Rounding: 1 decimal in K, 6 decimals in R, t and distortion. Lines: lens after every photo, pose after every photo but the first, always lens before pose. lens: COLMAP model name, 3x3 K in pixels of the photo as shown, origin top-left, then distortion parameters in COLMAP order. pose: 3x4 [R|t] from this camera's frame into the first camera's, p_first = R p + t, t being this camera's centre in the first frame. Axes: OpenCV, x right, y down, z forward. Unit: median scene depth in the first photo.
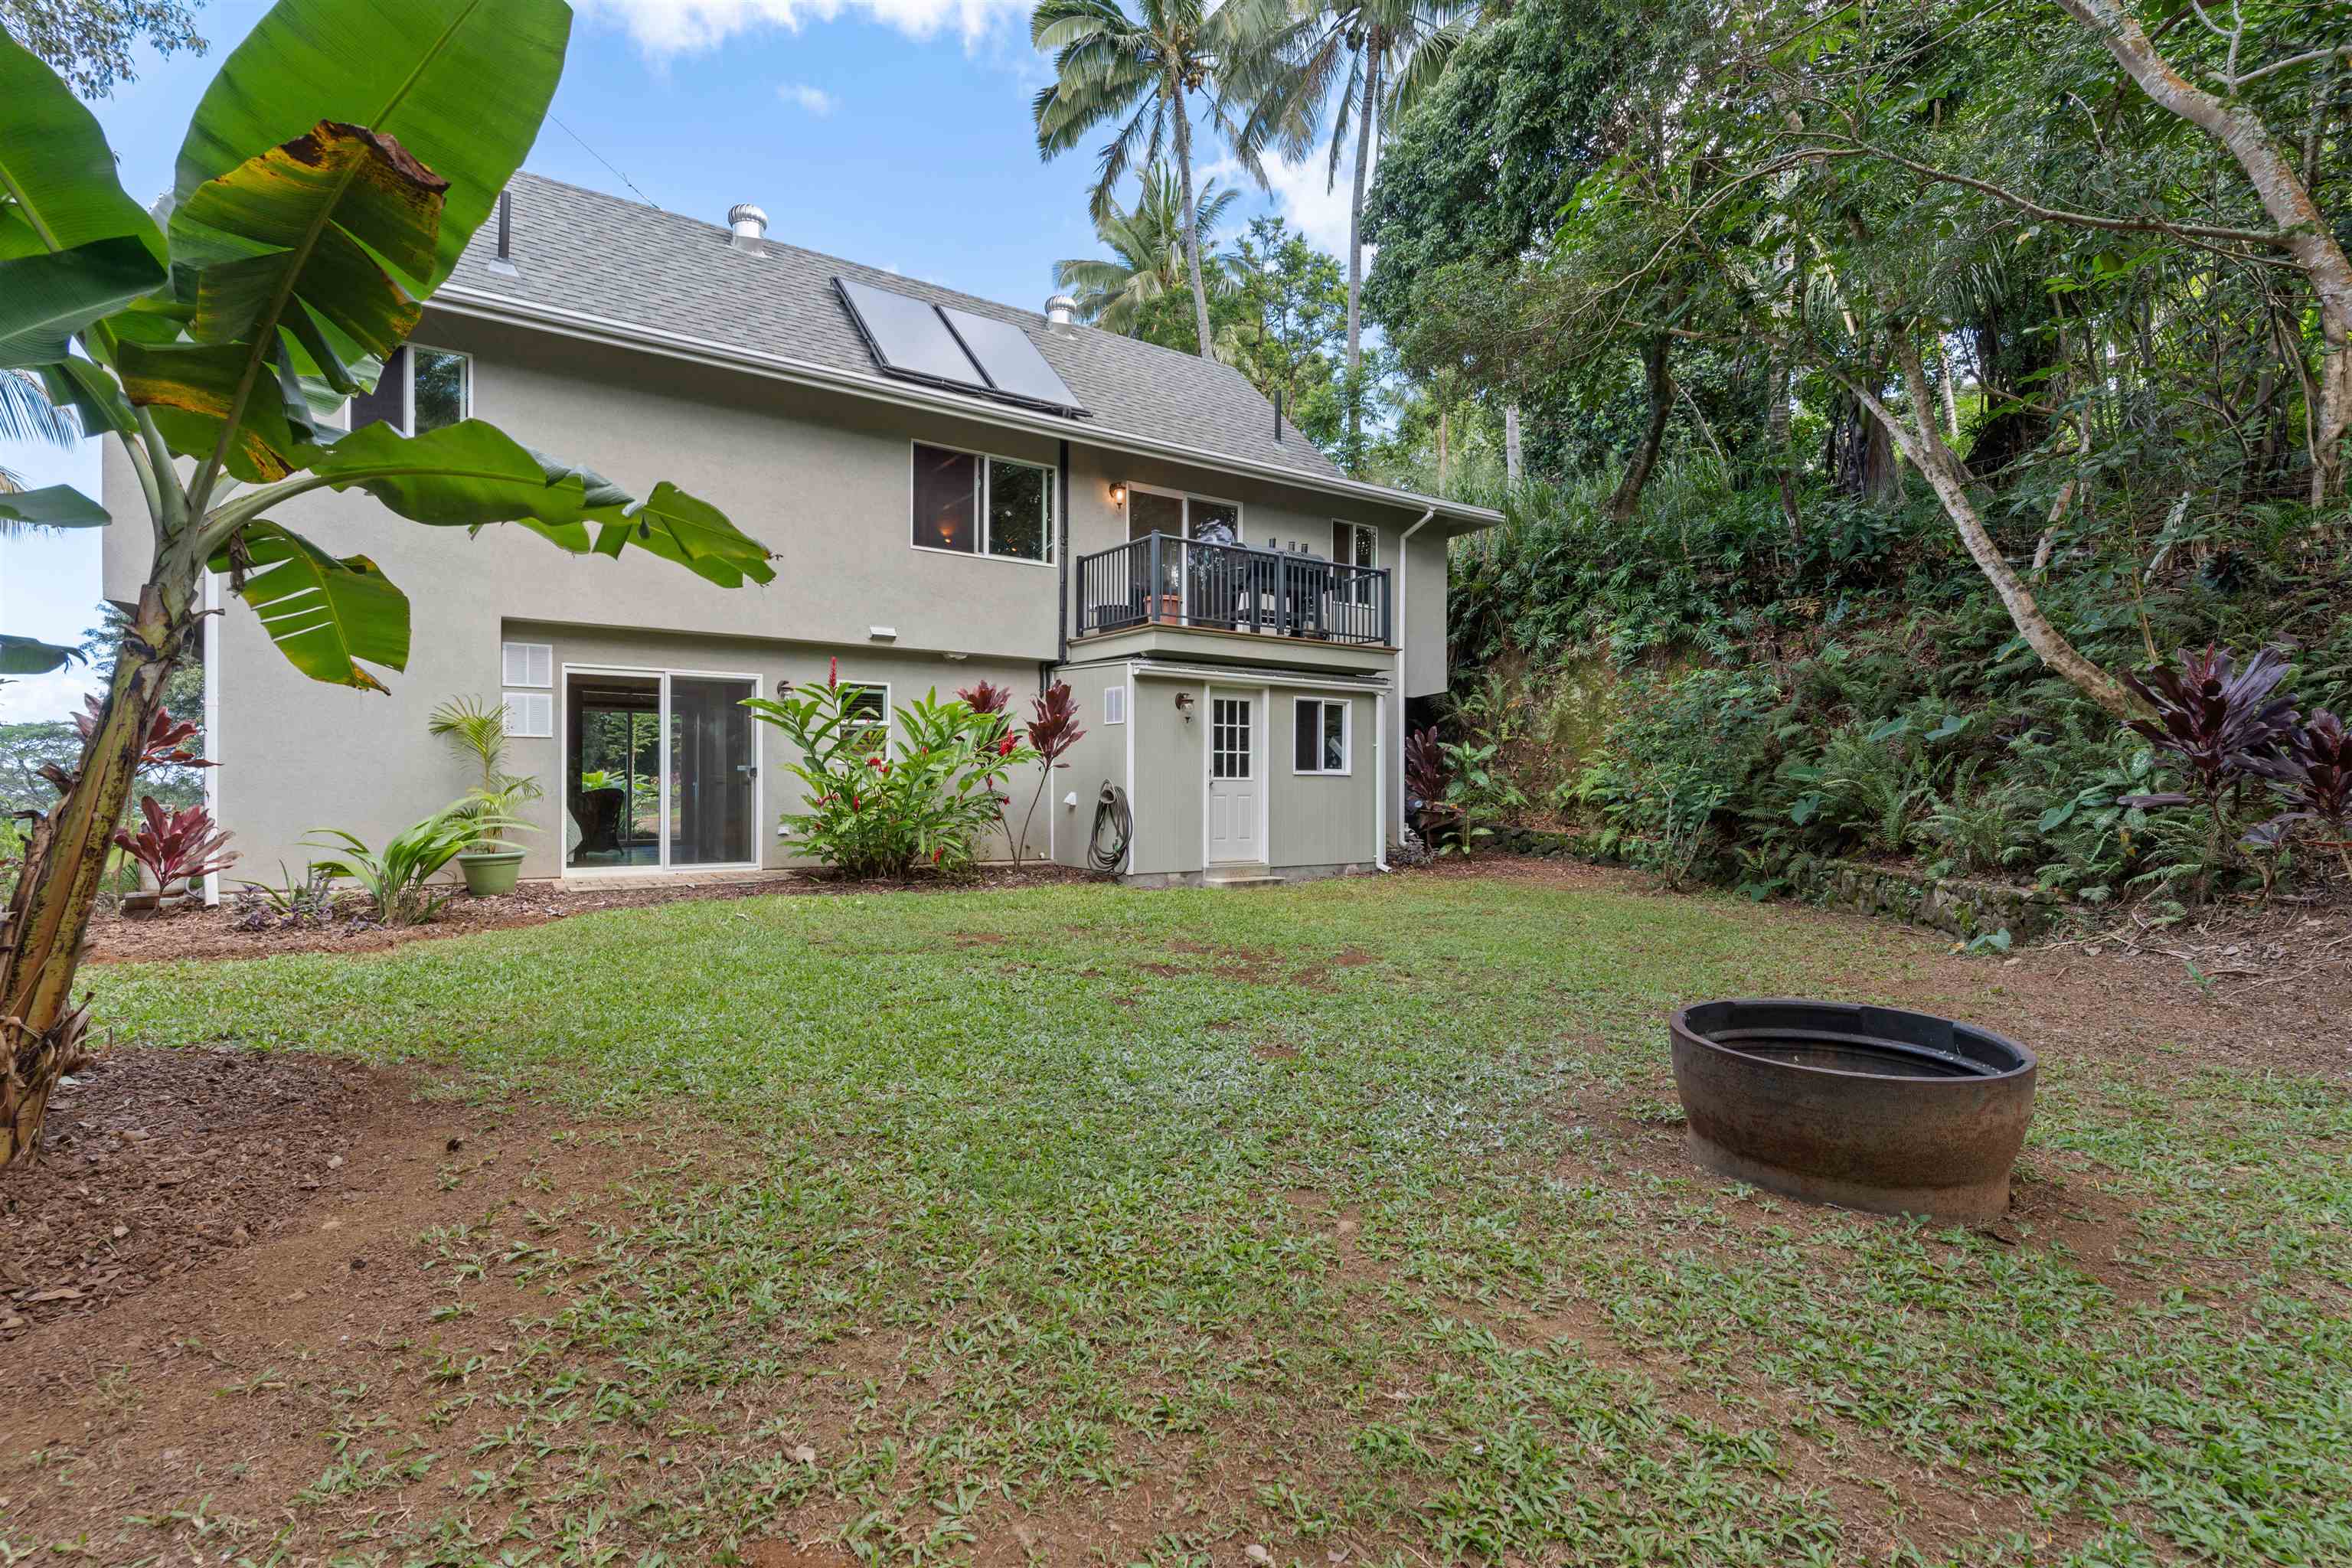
lens RADIAL K [[1143.8, 0, 1176.0], [0, 1143.8, 784.0], [0, 0, 1]] dist [-0.000335, 0.000245]
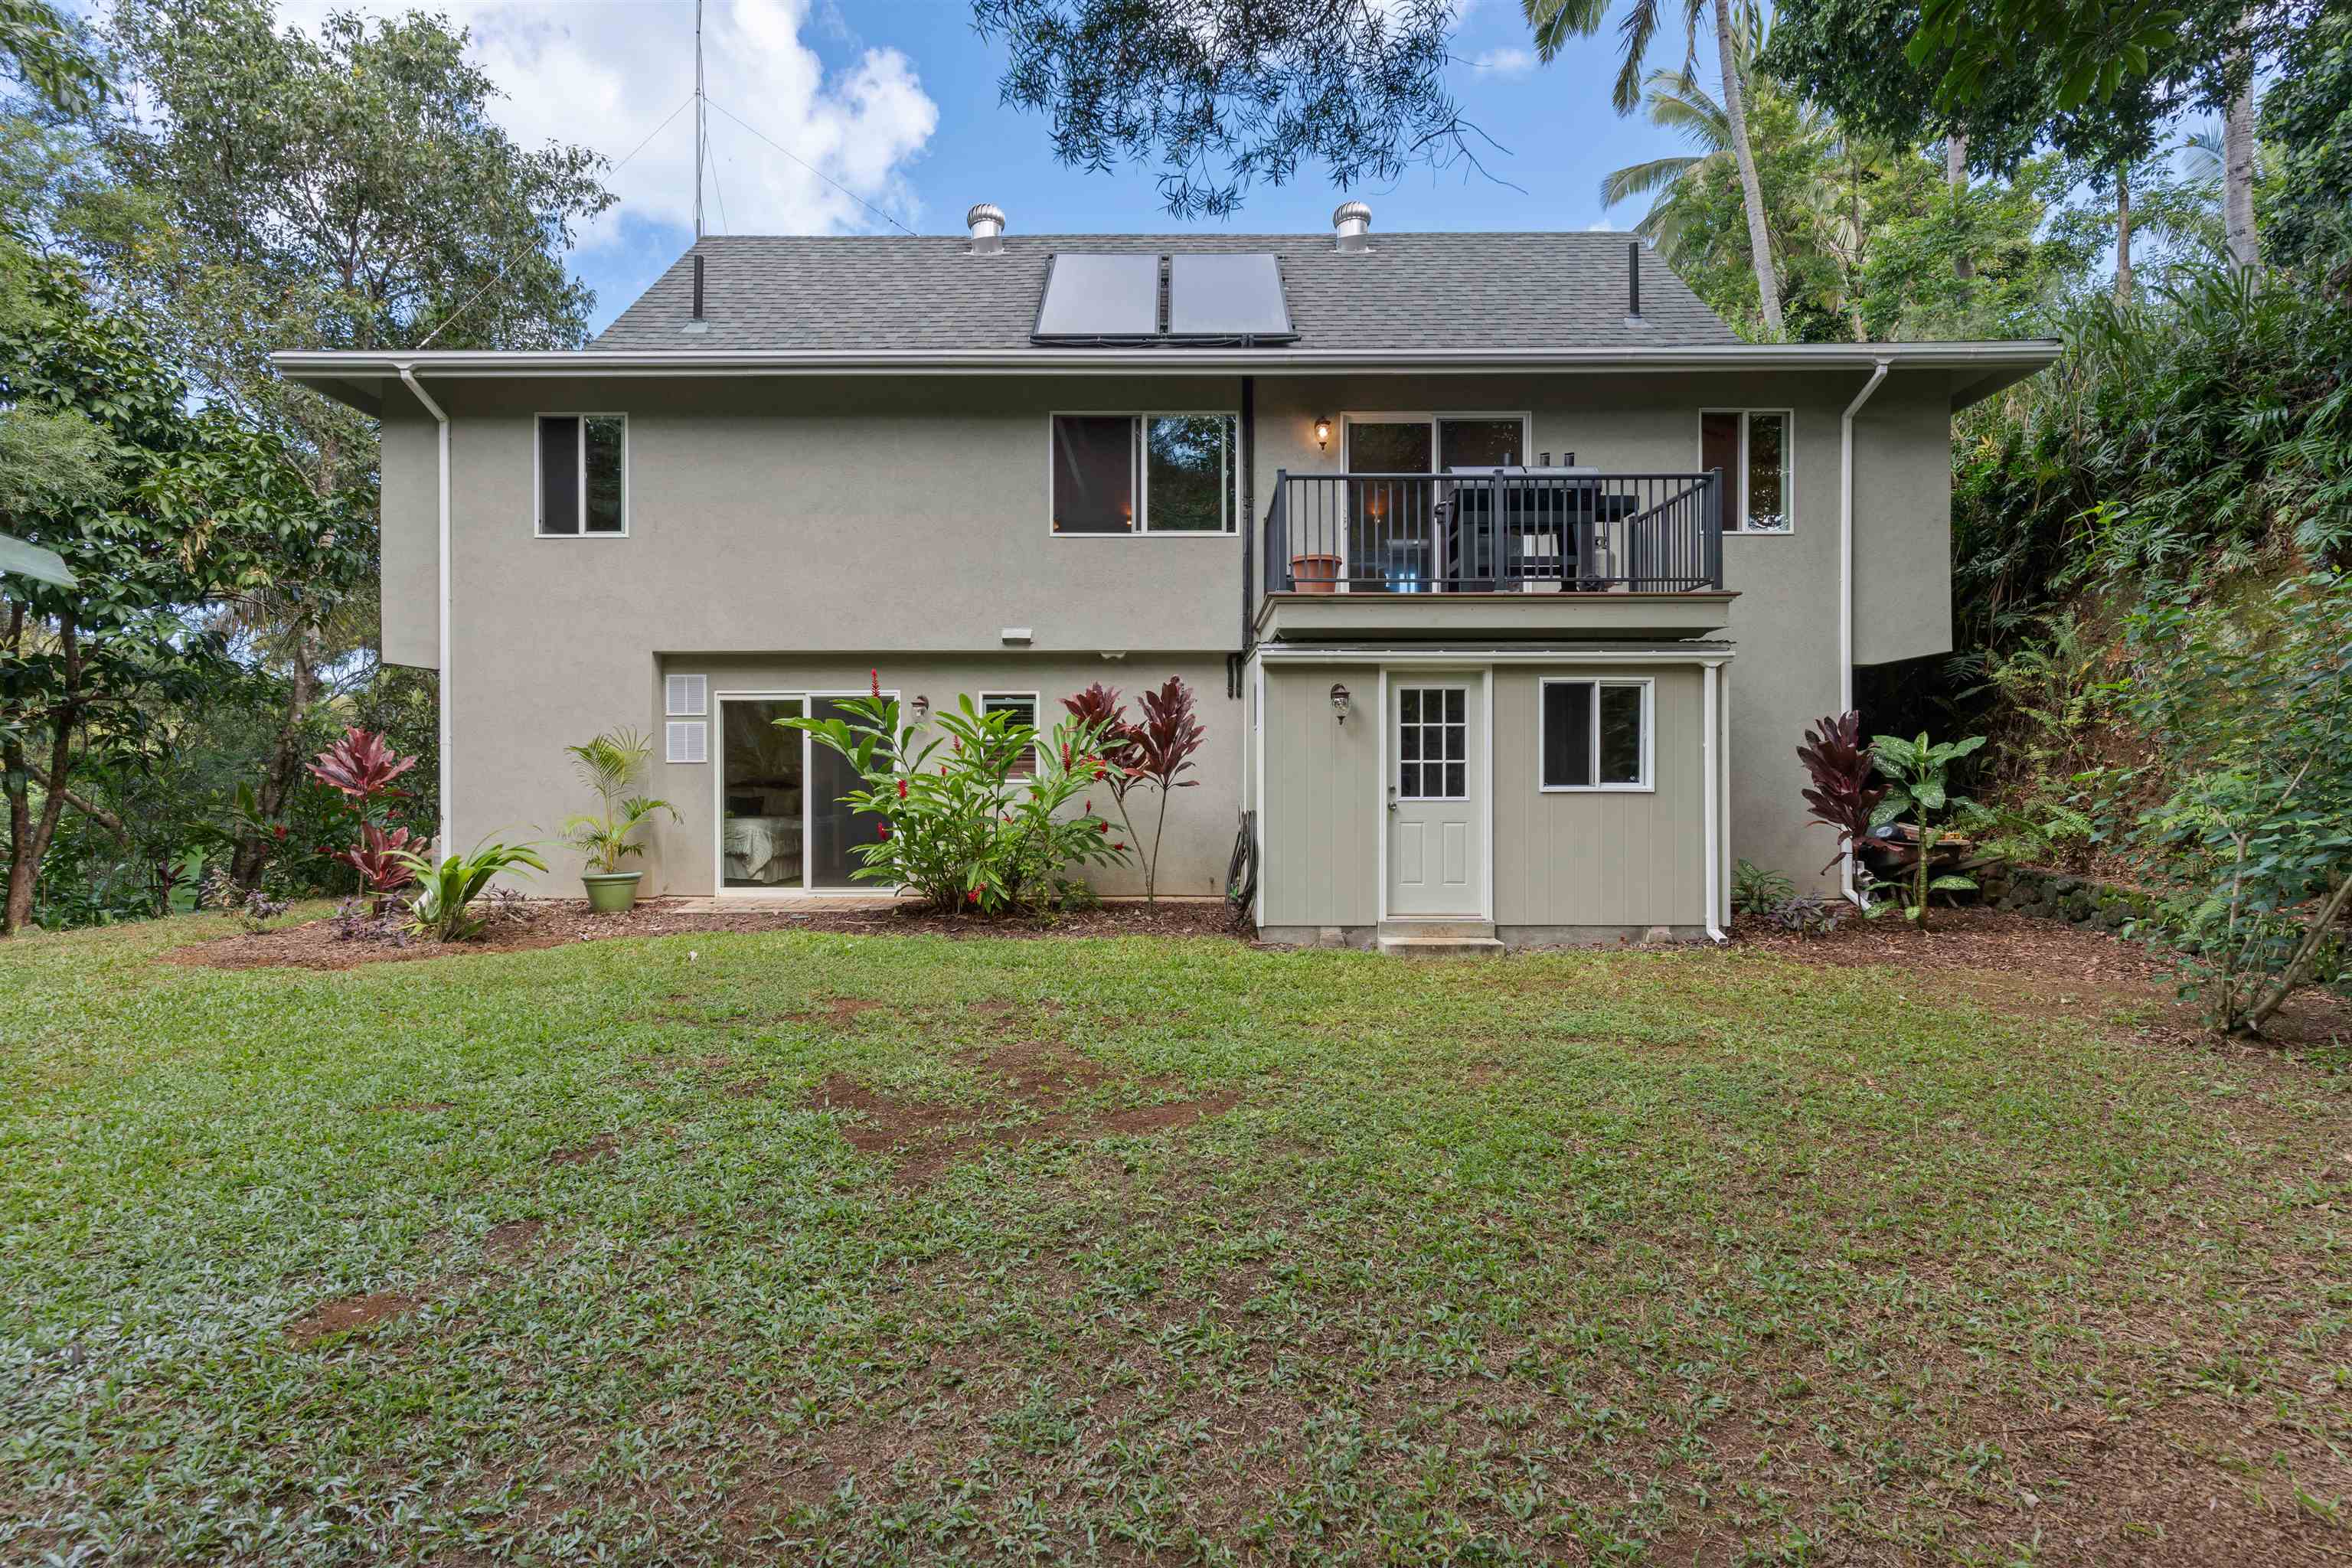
lens RADIAL K [[1118.5, 0, 1176.0], [0, 1118.5, 784.0], [0, 0, 1]] dist [0.001976, 0.001262]
pose [[0.810710, -0.002822, -0.585441, 0.325878], [0.006637, 0.999968, 0.004371, -0.017848], [0.585411, -0.007429, 0.810703, 0.334092]]
